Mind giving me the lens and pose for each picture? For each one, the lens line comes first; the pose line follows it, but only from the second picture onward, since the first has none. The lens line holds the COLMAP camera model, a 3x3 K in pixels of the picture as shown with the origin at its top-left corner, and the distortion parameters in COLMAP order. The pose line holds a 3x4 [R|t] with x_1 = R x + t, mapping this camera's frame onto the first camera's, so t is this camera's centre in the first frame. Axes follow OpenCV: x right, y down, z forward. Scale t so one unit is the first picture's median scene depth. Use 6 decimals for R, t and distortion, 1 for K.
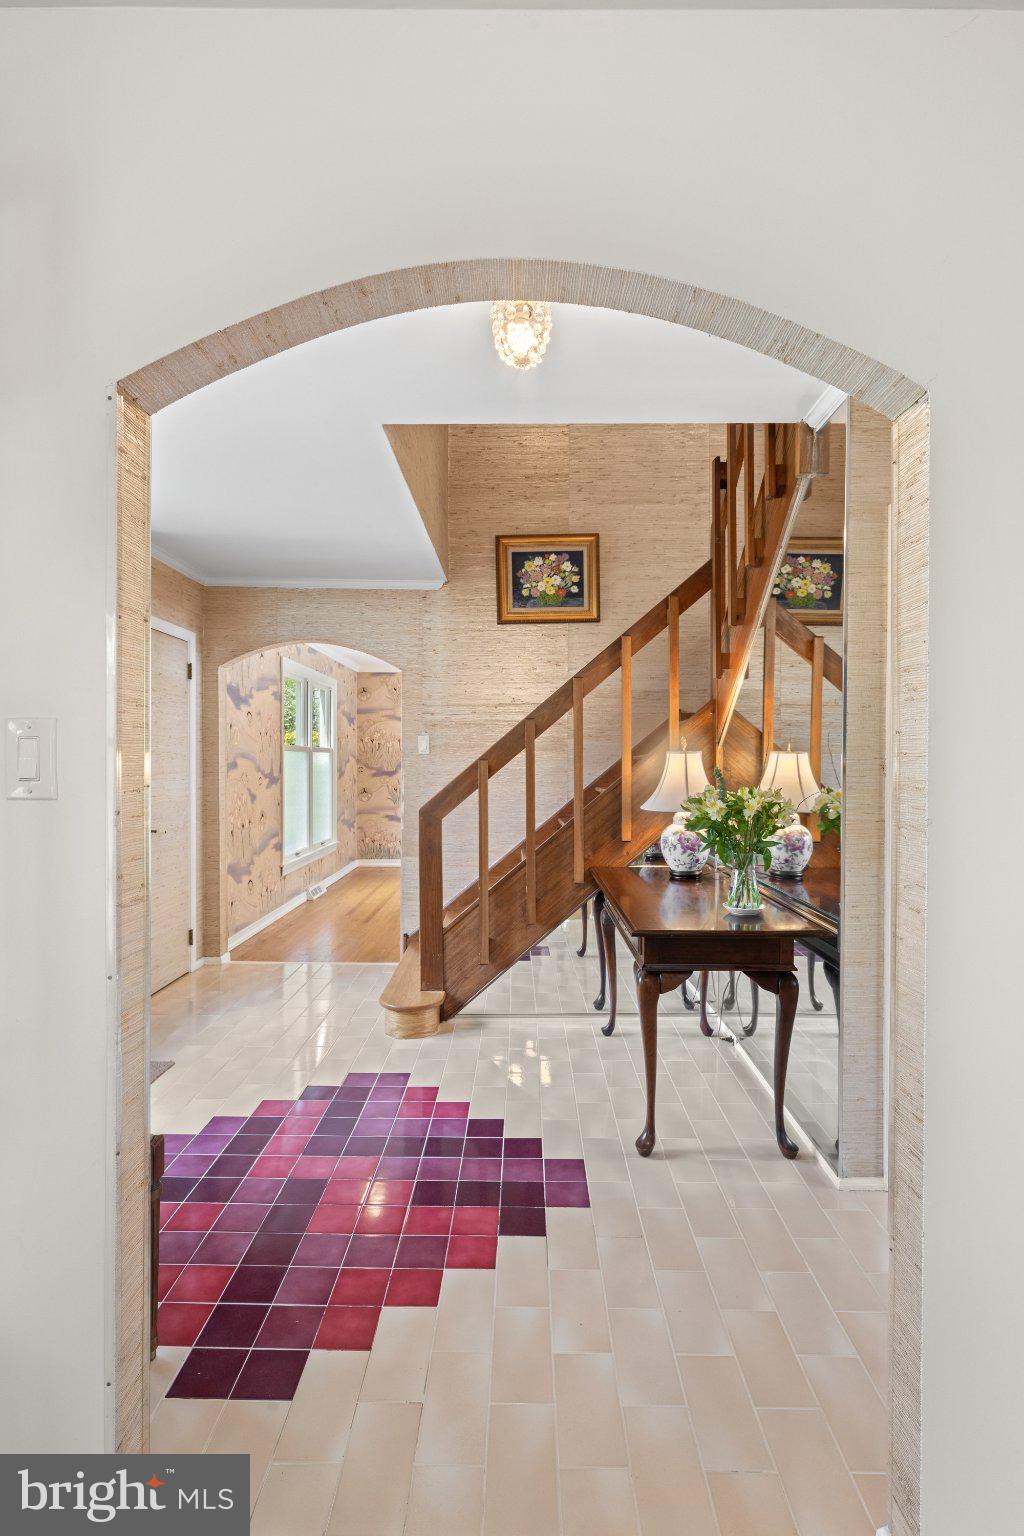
lens RADIAL K [[751.4, 0, 506.6], [0, 751.4, 771.2], [0, 0, 1]] dist [0.003457, -0.000003]
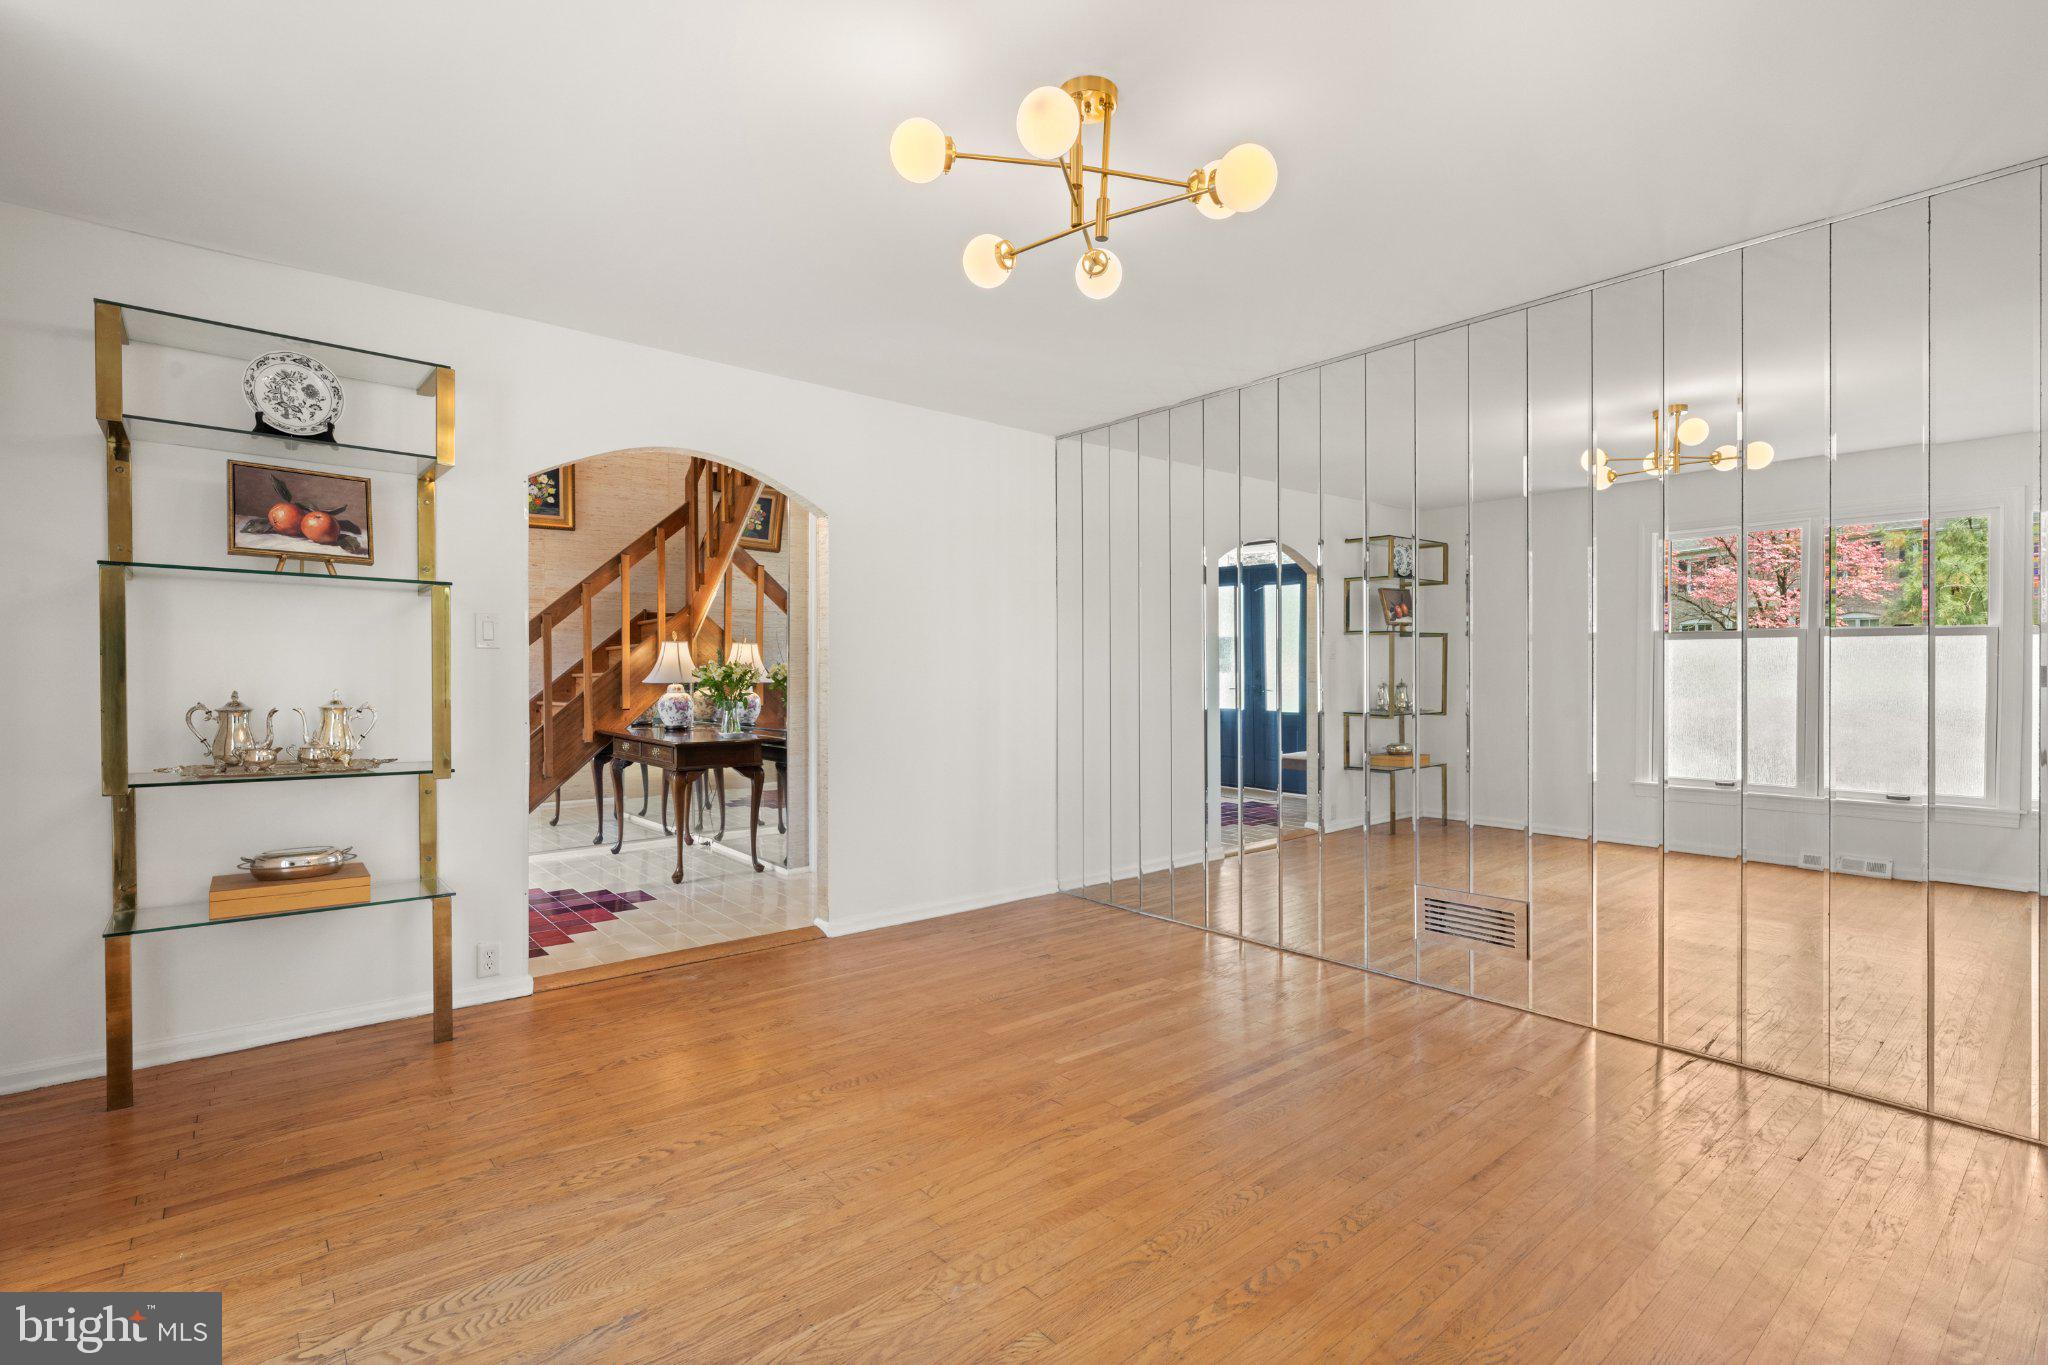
lens RADIAL K [[942.9, 0, 1025.4], [0, 942.9, 684.6], [0, 0, 1]] dist [0.001134, 0.000027]
pose [[0.752480, -0.004503, 0.658599, -0.402762], [0.005731, 0.999984, 0.000290, 0.053776], [-0.658590, 0.003556, 0.752494, -0.708977]]
